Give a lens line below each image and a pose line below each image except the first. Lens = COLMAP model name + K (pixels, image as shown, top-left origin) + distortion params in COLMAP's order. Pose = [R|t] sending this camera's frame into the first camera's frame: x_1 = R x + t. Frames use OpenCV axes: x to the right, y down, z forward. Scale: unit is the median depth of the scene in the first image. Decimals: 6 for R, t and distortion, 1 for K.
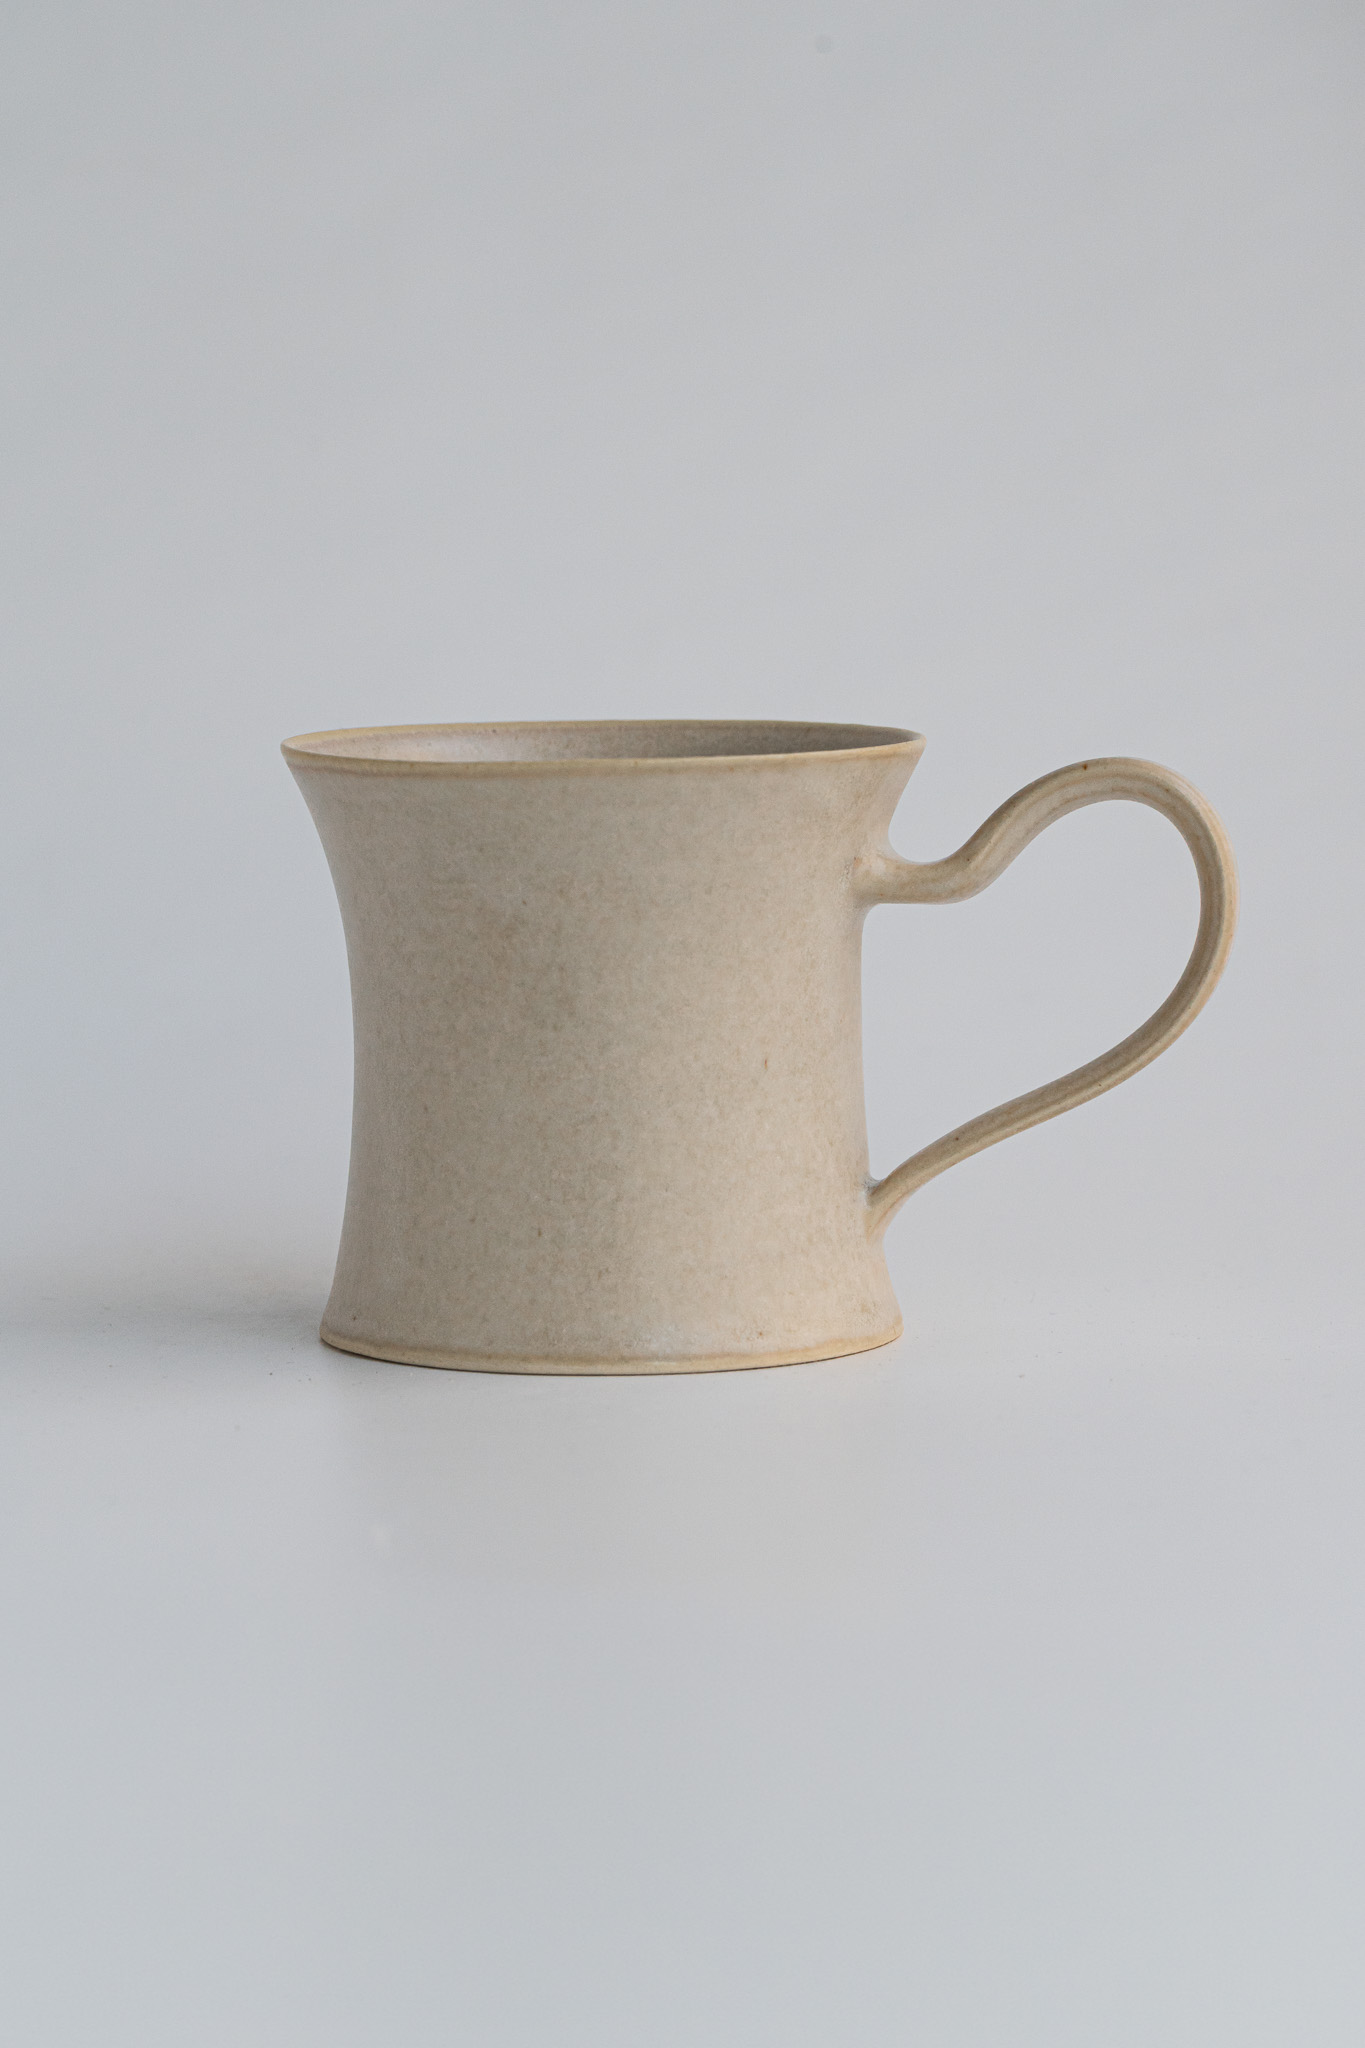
lens RADIAL K [[6889.6, 0, 678.7], [0, 6889.6, 1031.9], [0, 0, 1]] dist [0.220098, 0.000000]
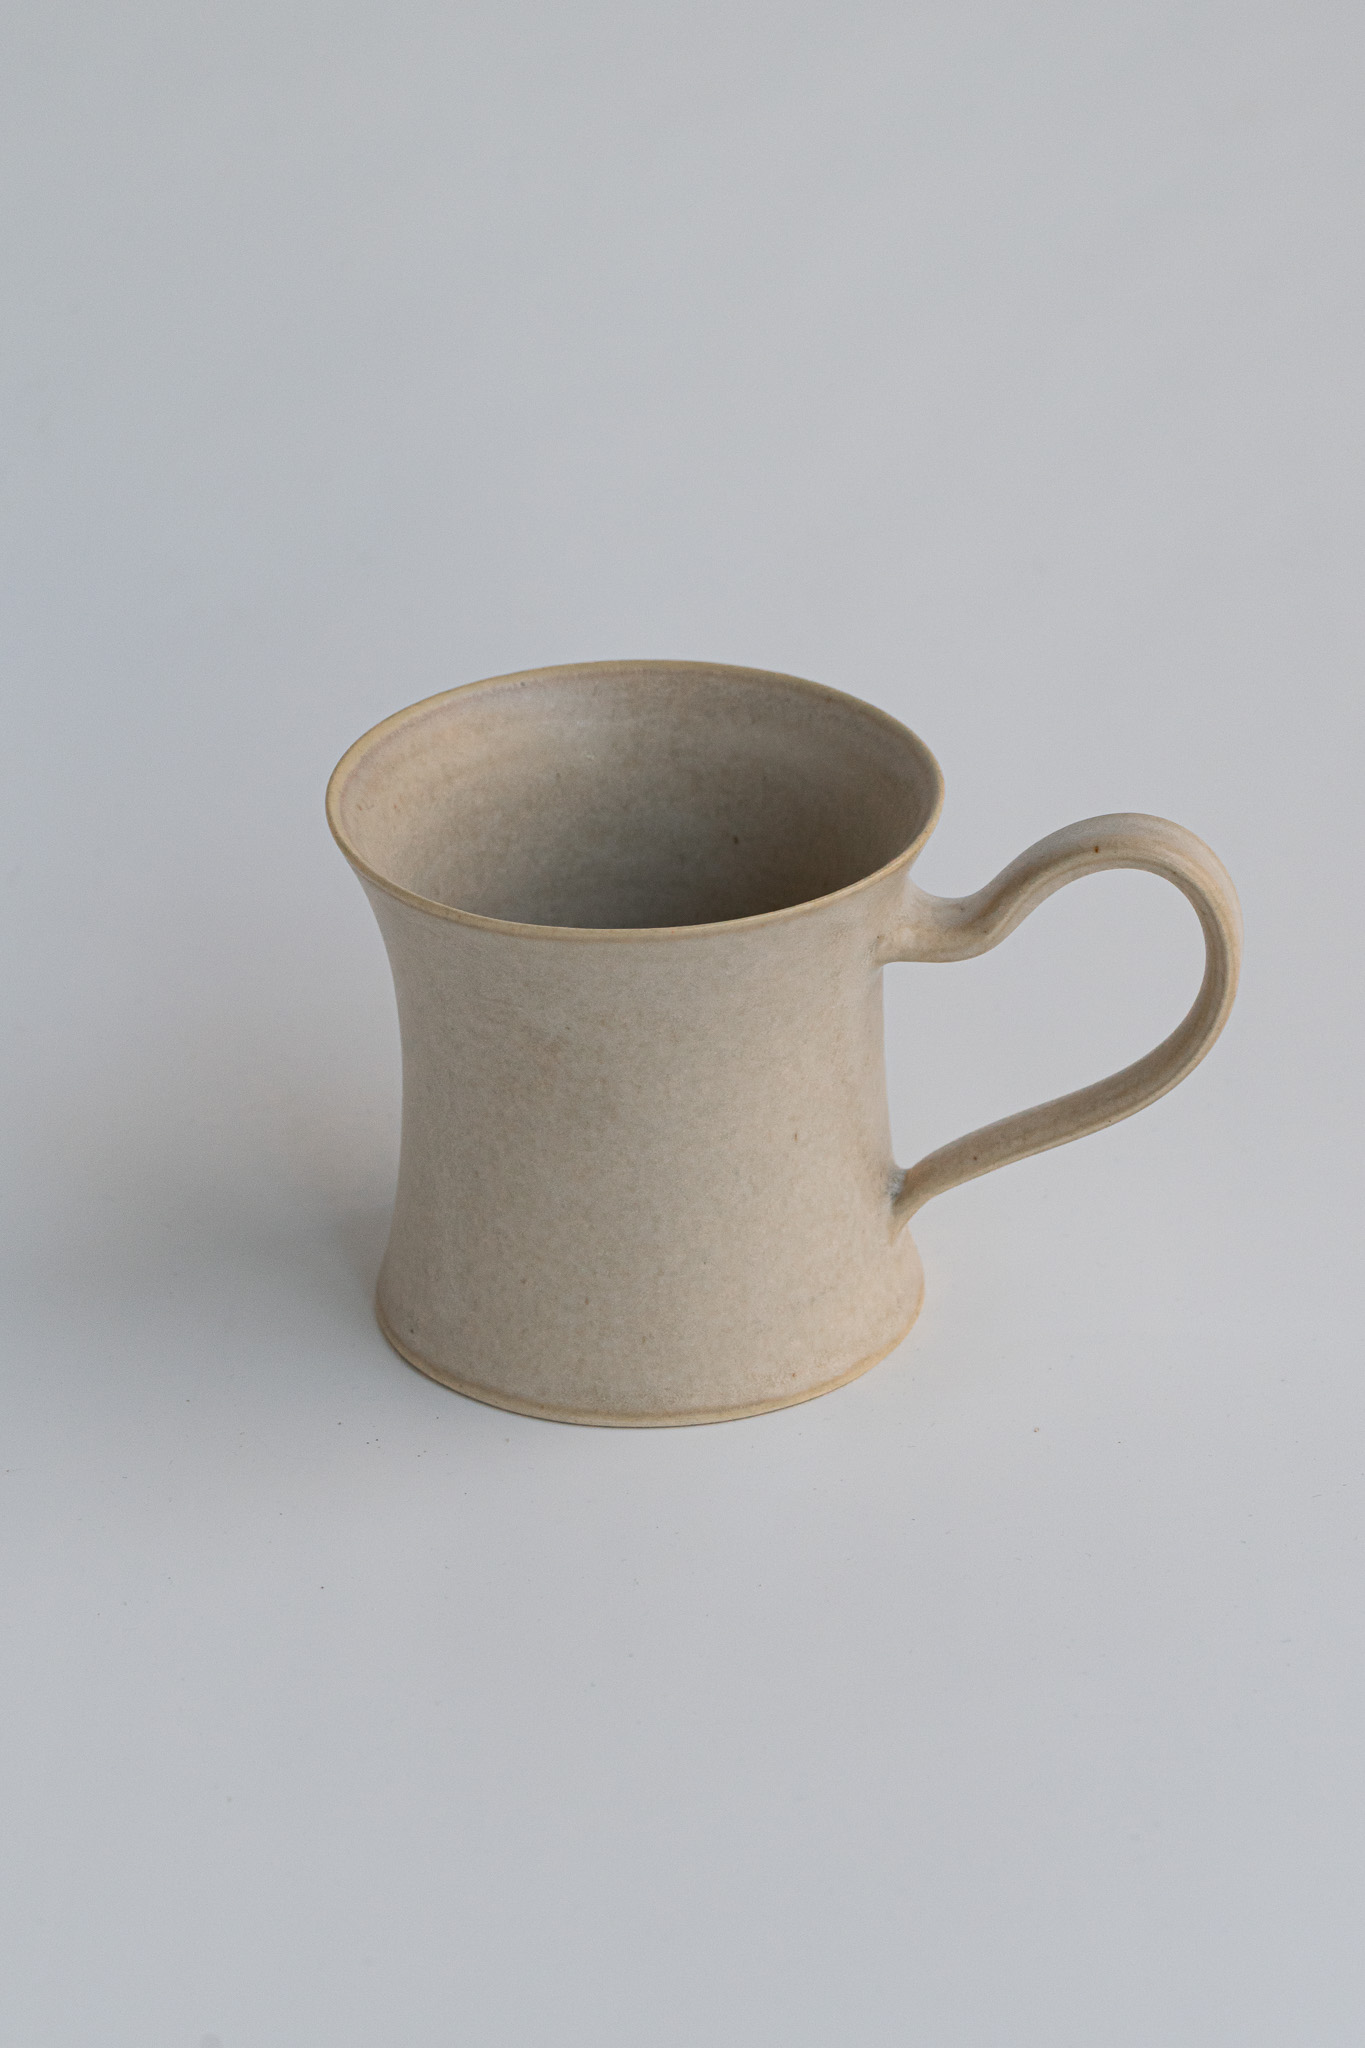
lens RADIAL K [[9041.8, 0, 690.5], [0, 9041.8, 1020.5], [0, 0, 1]] dist [0.153406, 0.000000]
pose [[0.999785, -0.018460, 0.009481, -0.016587], [0.013580, 0.927427, 0.373758, -0.536246], [-0.015692, -0.373548, 0.927478, -0.288744]]
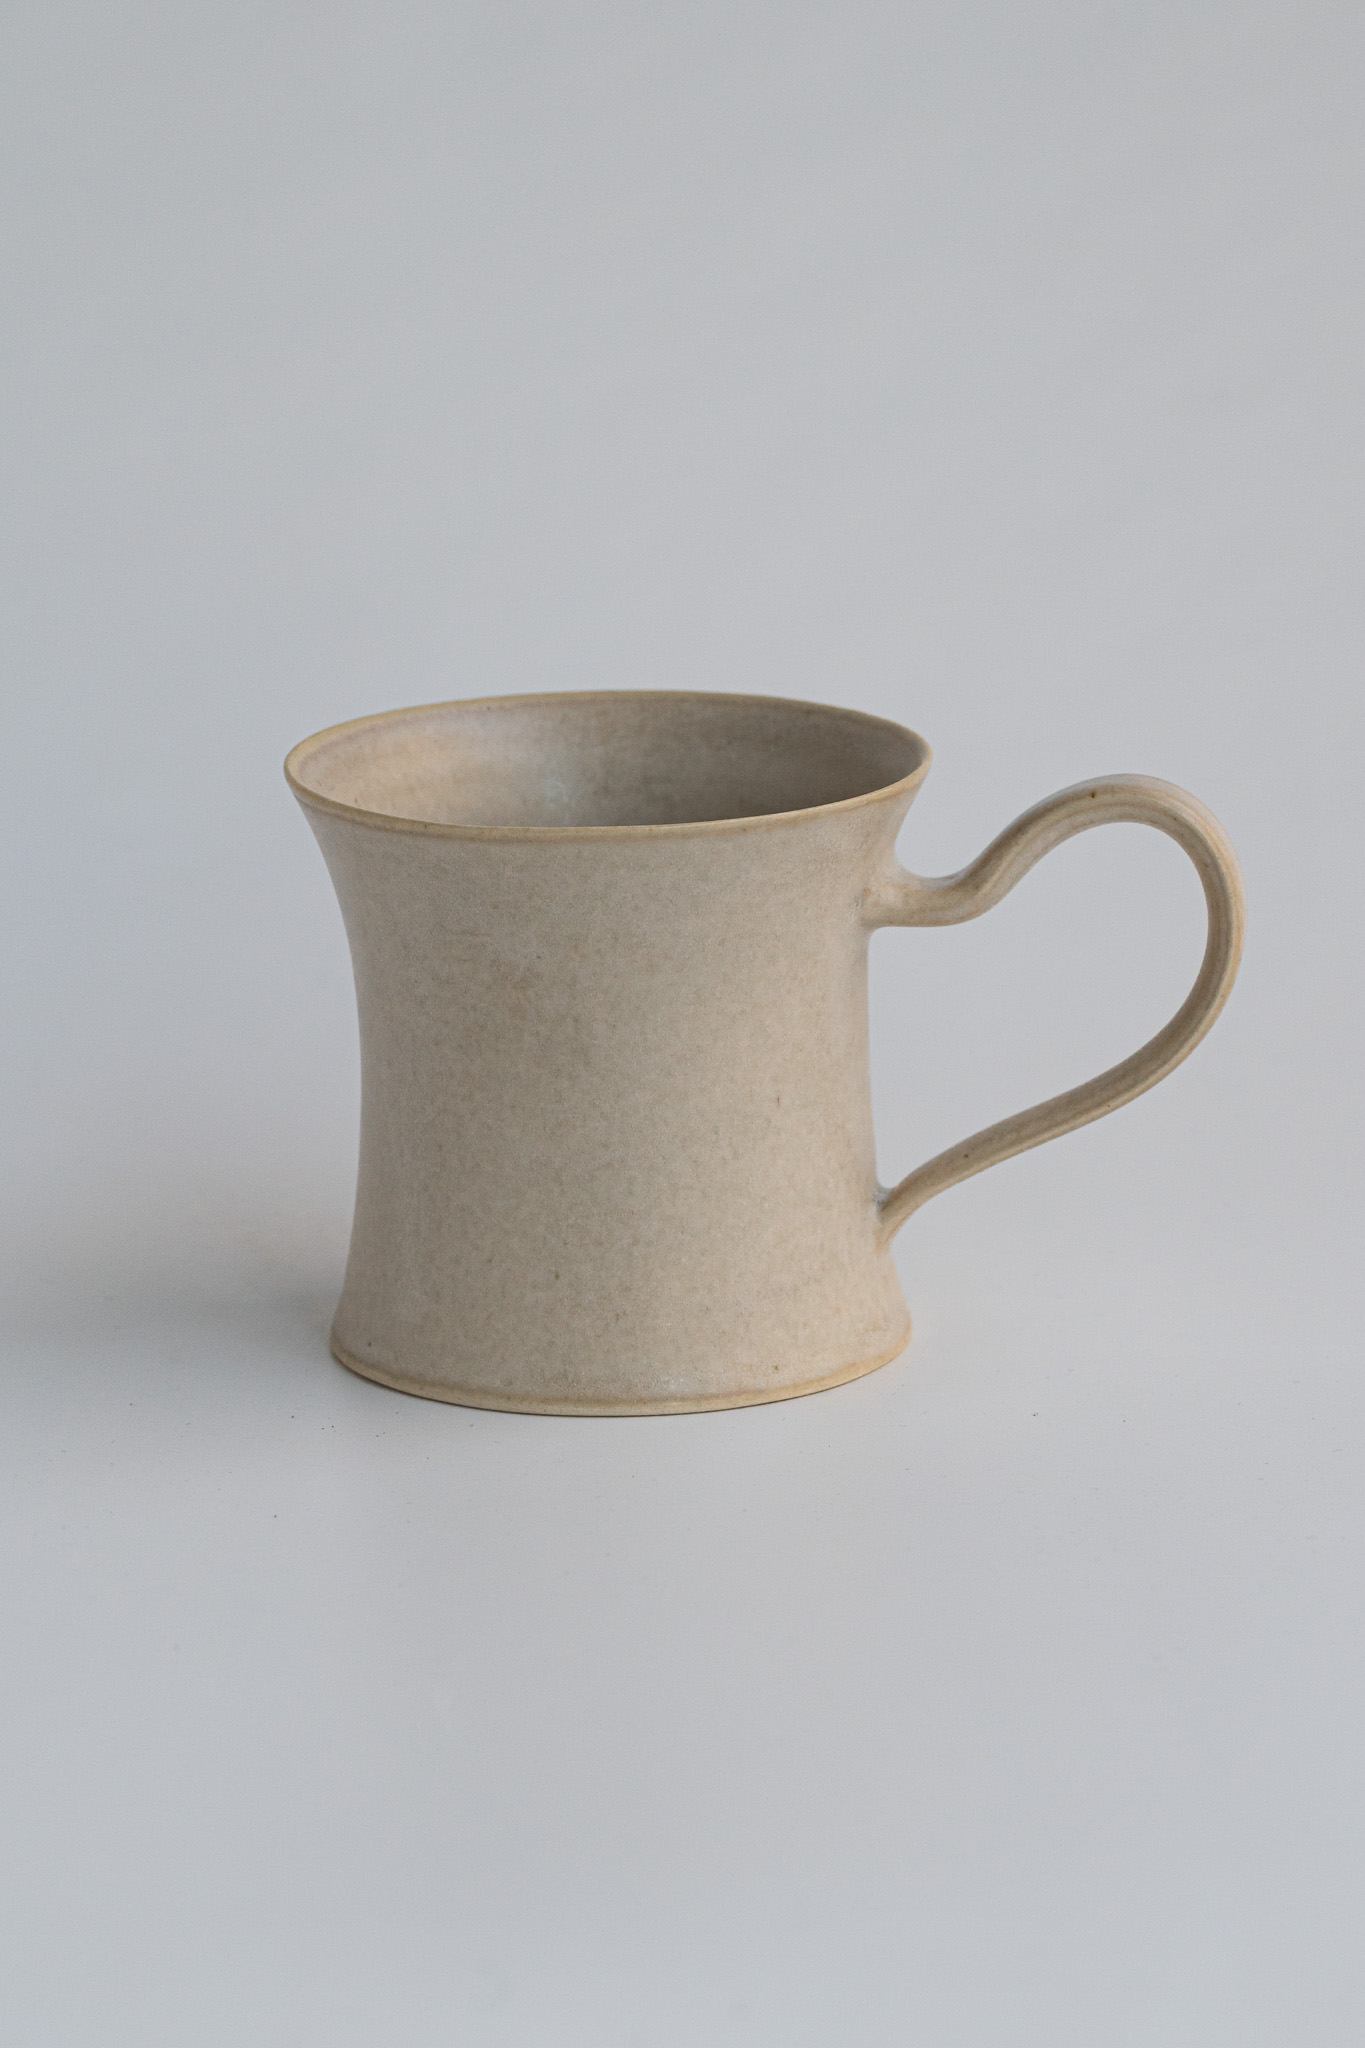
lens RADIAL K [[9041.8, 0, 677.7], [0, 9041.8, 1022.9], [0, 0, 1]] dist [0.153406, 0.000000]
pose [[0.999576, -0.014458, 0.025259, -0.035379], [0.010740, 0.989869, 0.141577, -0.194632], [-0.027050, -0.141246, 0.989605, -0.305861]]
